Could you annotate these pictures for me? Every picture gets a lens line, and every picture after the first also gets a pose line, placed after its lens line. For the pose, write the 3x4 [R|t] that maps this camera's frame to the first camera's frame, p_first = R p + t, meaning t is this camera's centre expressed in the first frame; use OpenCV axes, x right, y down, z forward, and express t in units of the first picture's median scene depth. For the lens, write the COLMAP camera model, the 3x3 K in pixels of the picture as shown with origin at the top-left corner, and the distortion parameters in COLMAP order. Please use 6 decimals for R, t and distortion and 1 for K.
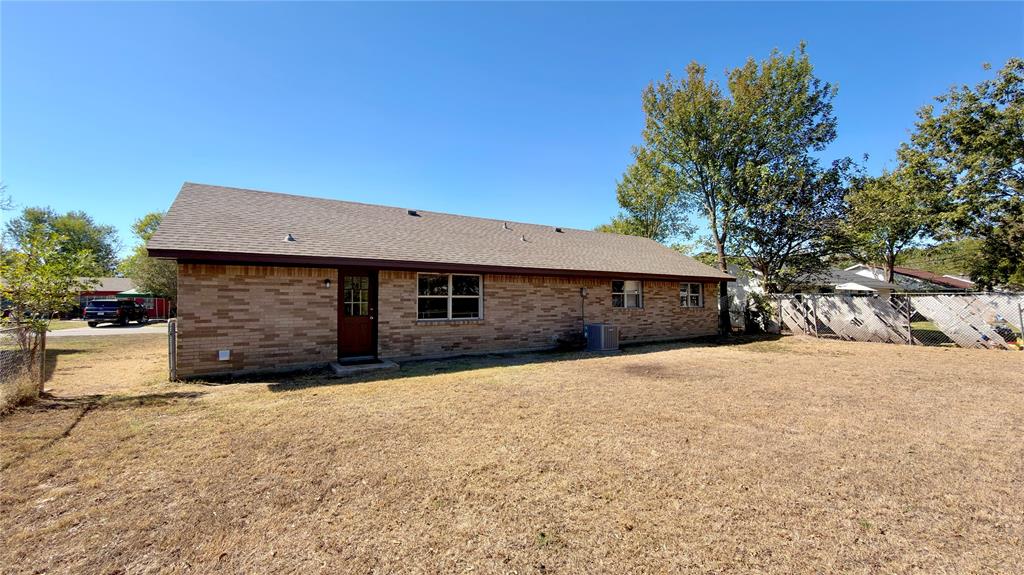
lens RADIAL K [[416.3, 0, 513.2], [0, 416.3, 290.4], [0, 0, 1]] dist [-0.000322, 0.000321]
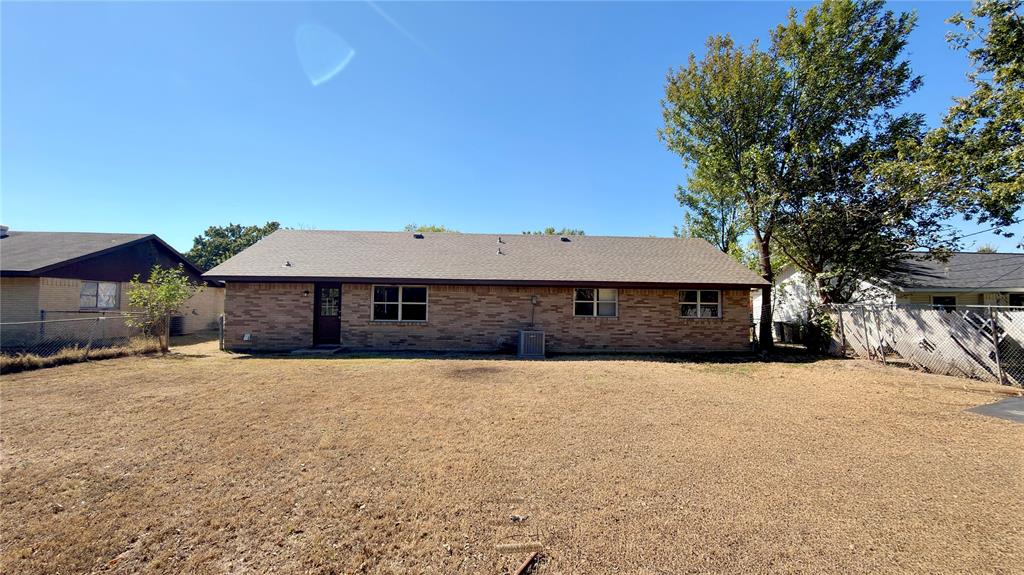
lens RADIAL K [[416.3, 0, 520.4], [0, 416.3, 289.6], [0, 0, 1]] dist [-0.000322, 0.000321]
pose [[0.866662, -0.004954, -0.498871, 0.725758], [-0.001623, 0.999917, -0.012750, -0.010222], [0.498893, 0.011860, 0.866583, 0.063875]]
